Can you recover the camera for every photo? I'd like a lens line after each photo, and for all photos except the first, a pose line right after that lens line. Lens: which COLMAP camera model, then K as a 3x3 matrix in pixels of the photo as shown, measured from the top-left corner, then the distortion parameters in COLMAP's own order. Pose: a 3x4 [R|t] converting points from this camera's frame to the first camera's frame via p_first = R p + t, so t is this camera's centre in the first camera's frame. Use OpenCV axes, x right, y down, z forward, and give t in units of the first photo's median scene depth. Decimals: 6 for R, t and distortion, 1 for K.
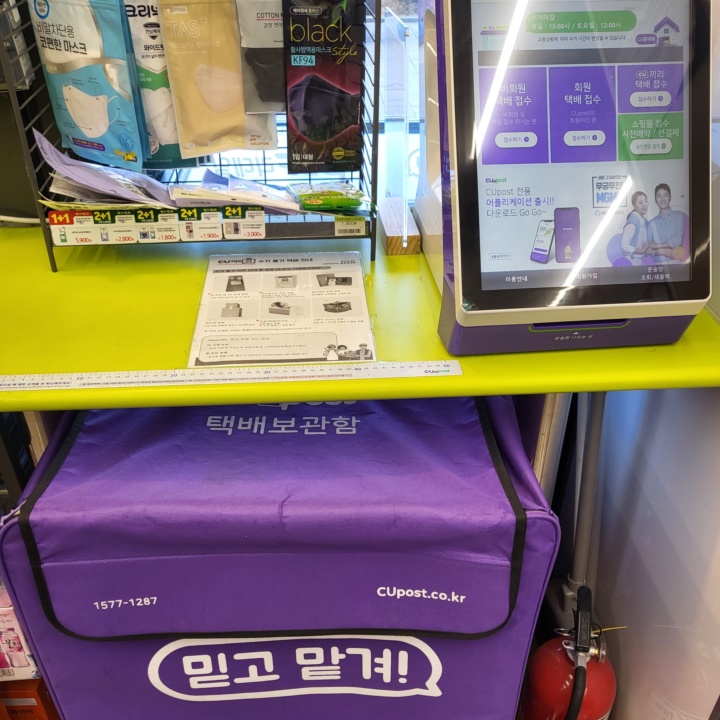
lens RADIAL K [[734.5, 0, 365.2], [0, 734.5, 387.4], [0, 0, 1]] dist [0.023816, 0.000000]
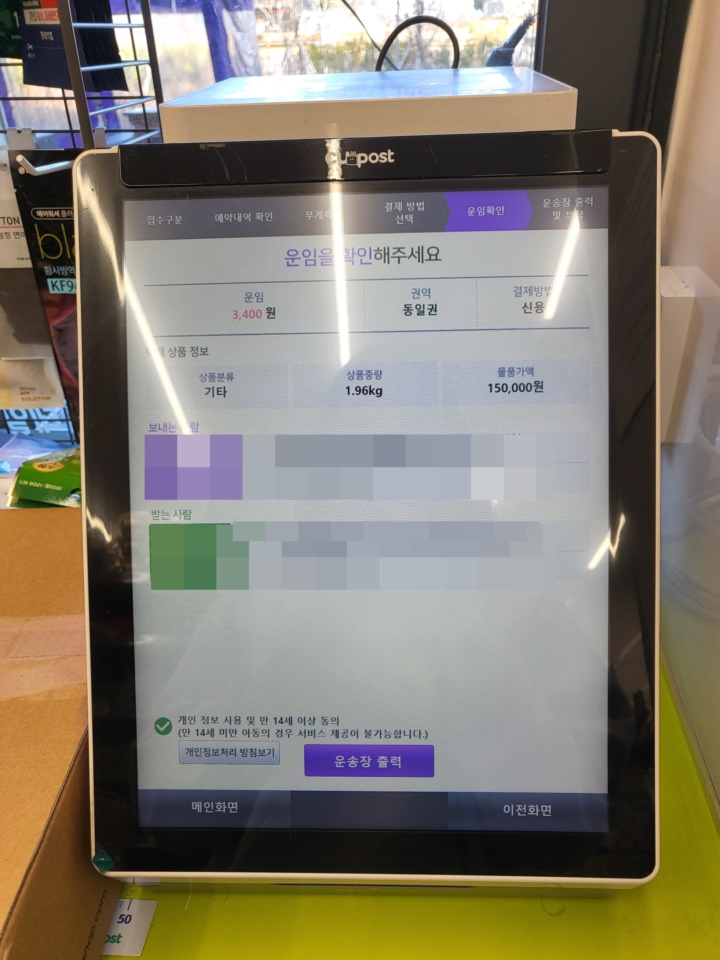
lens RADIAL K [[728.9, 0, 371.5], [0, 728.9, 484.5], [0, 0, 1]] dist [0.000320, 0.028394]
pose [[0.987043, 0.043607, -0.154416, 0.309253], [-0.049095, 0.998285, -0.031902, -0.288796], [0.152760, 0.039070, 0.987491, 0.461068]]
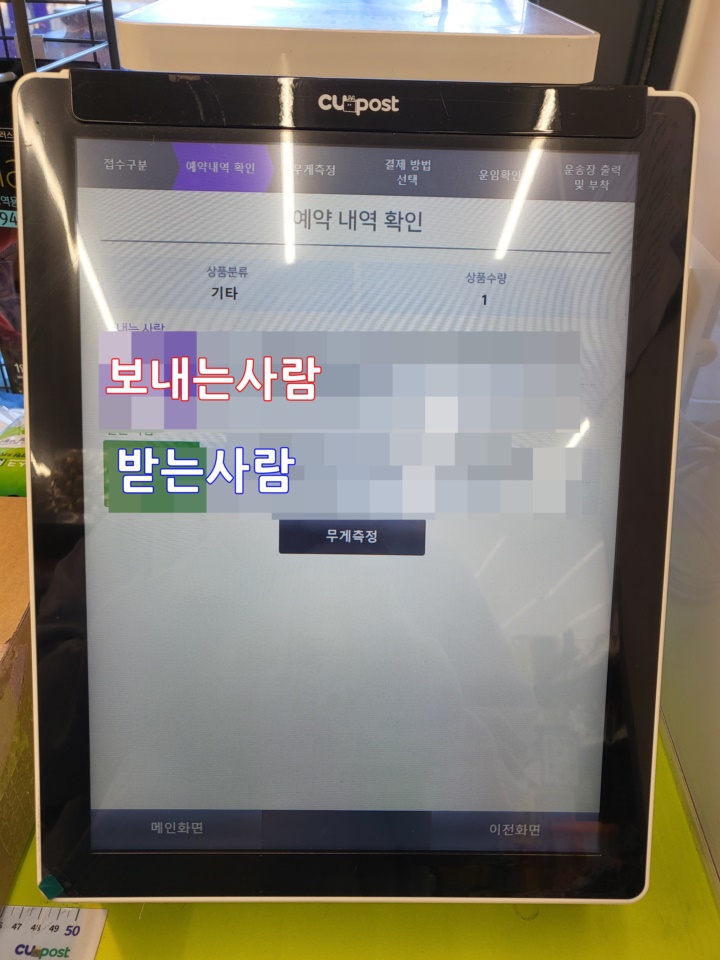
lens RADIAL K [[728.9, 0, 360.4], [0, 728.9, 471.2], [0, 0, 1]] dist [0.000320, 0.028394]
pose [[0.993578, 0.079041, -0.080969, 0.277679], [-0.076313, 0.996425, 0.036255, -0.318192], [0.083546, -0.029844, 0.996057, 0.498004]]
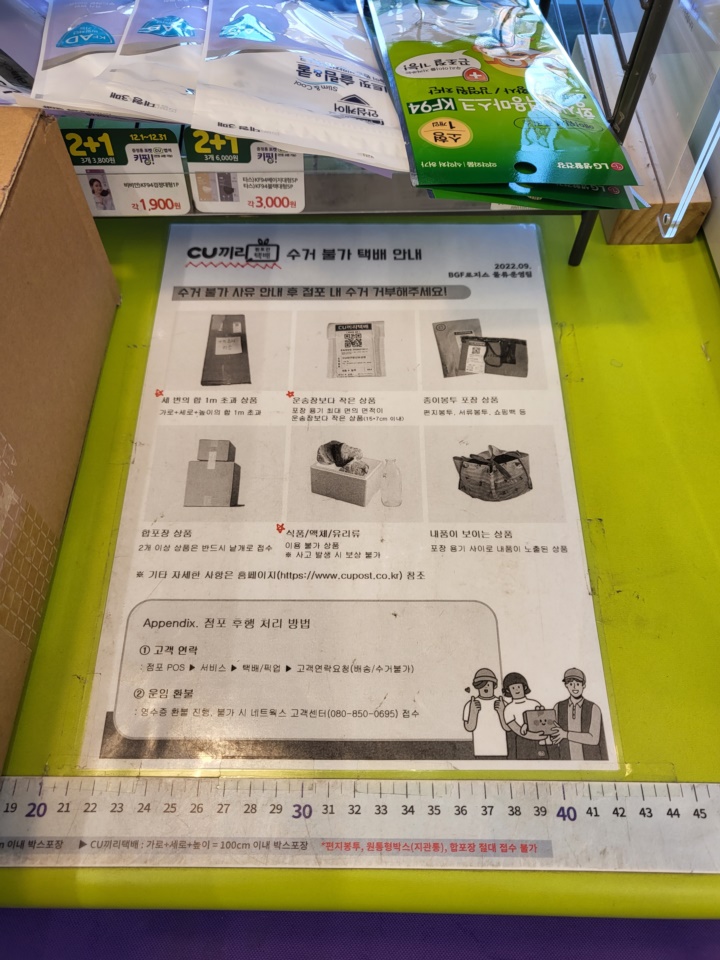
lens RADIAL K [[728.9, 0, 349.1], [0, 728.9, 444.0], [0, 0, 1]] dist [0.000320, 0.028394]
pose [[0.996143, 0.074320, -0.046644, -0.096085], [-0.045602, 0.892656, 0.448427, -0.290202], [0.074964, -0.444570, 0.892602, 0.679966]]
